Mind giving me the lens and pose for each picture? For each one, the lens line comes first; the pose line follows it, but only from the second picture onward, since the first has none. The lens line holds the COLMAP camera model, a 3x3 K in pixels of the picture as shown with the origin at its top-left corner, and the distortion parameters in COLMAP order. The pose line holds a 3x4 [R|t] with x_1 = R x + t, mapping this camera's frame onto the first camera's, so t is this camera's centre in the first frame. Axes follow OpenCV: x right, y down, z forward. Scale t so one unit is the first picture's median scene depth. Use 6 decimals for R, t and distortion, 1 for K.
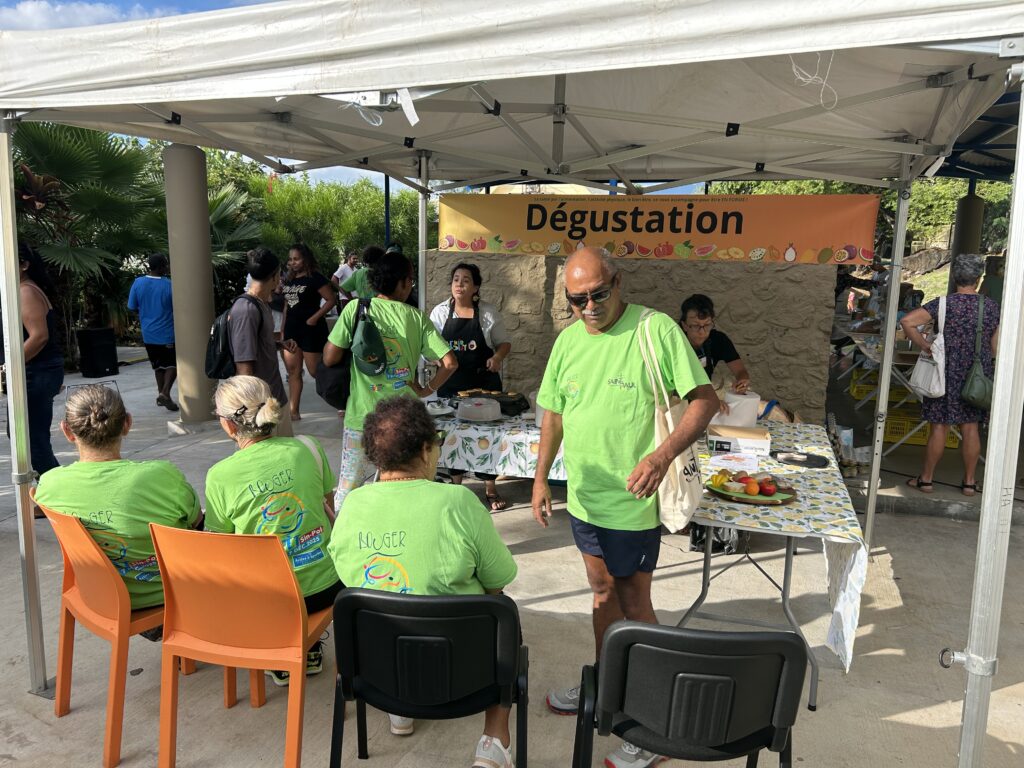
lens RADIAL K [[777.6, 0, 514.7], [0, 777.6, 374.1], [0, 0, 1]] dist [0.053606, -0.055366]
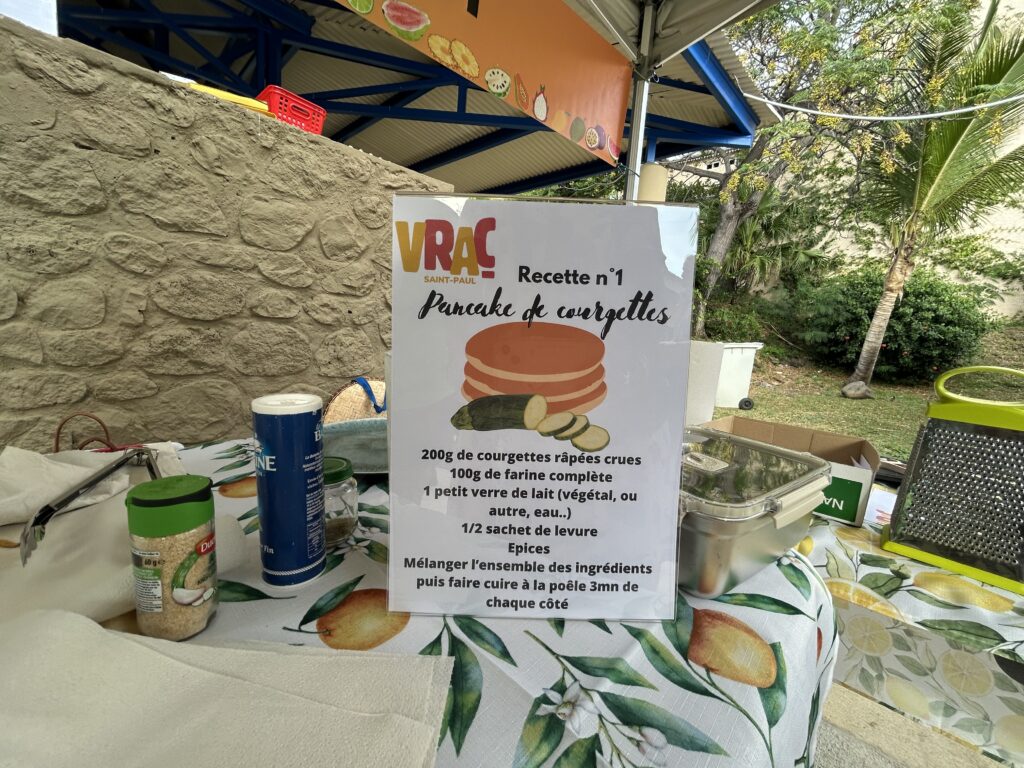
lens RADIAL K [[415.5, 0, 508.4], [0, 415.5, 383.6], [0, 0, 1]] dist [-0.001239, 0.000157]
pose [[0.442786, -0.084126, 0.892672, 0.047781], [0.067806, 0.995880, 0.060219, 0.022841], [-0.894060, 0.033864, 0.446666, 0.755828]]
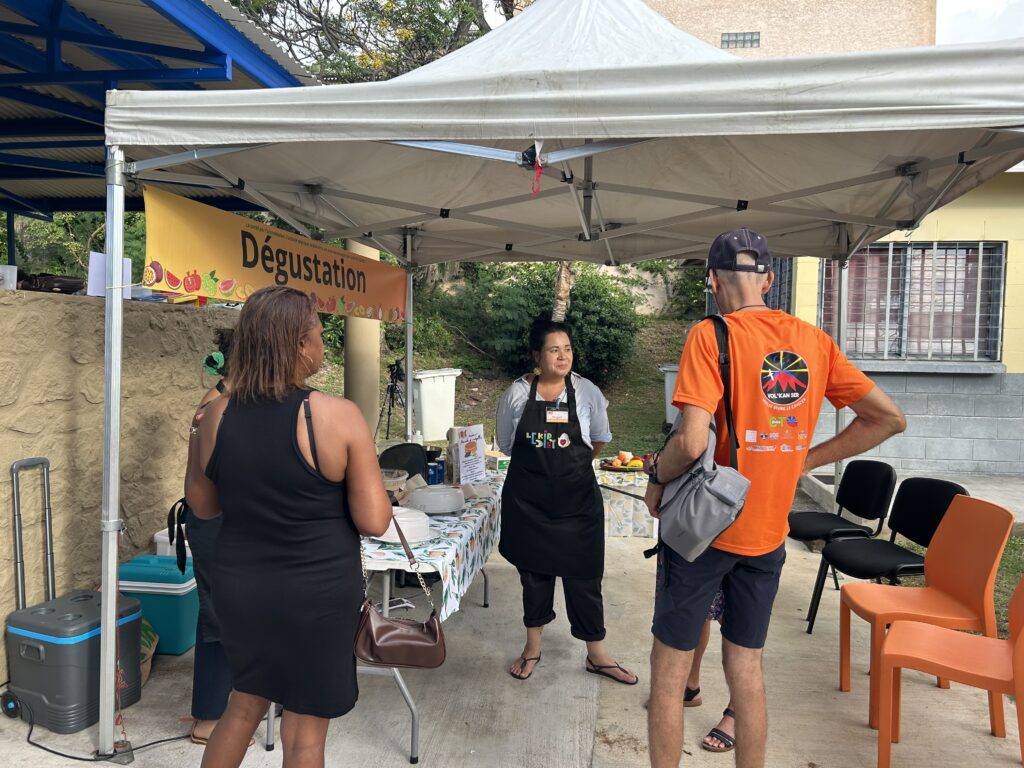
lens RADIAL K [[777.6, 0, 514.7], [0, 777.6, 374.1], [0, 0, 1]] dist [0.053606, -0.055366]
pose [[-0.184126, -0.053251, 0.981459, -0.688216], [0.137312, 0.987346, 0.079331, -0.108226], [-0.973264, 0.149374, -0.174484, 0.863557]]
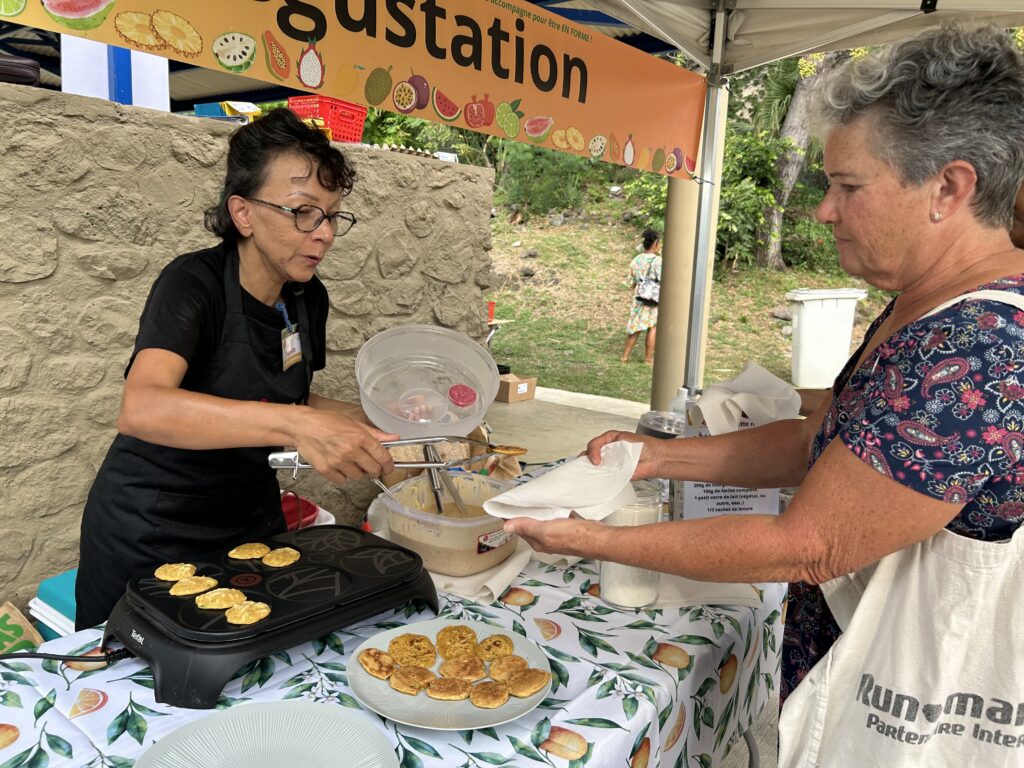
lens RADIAL K [[777.6, 0, 514.7], [0, 777.6, 374.1], [0, 0, 1]] dist [0.053606, -0.055366]
pose [[0.336822, -0.140853, 0.930973, -0.218892], [0.102748, 0.988341, 0.112358, -0.052328], [-0.935945, 0.057811, 0.347368, 0.747965]]
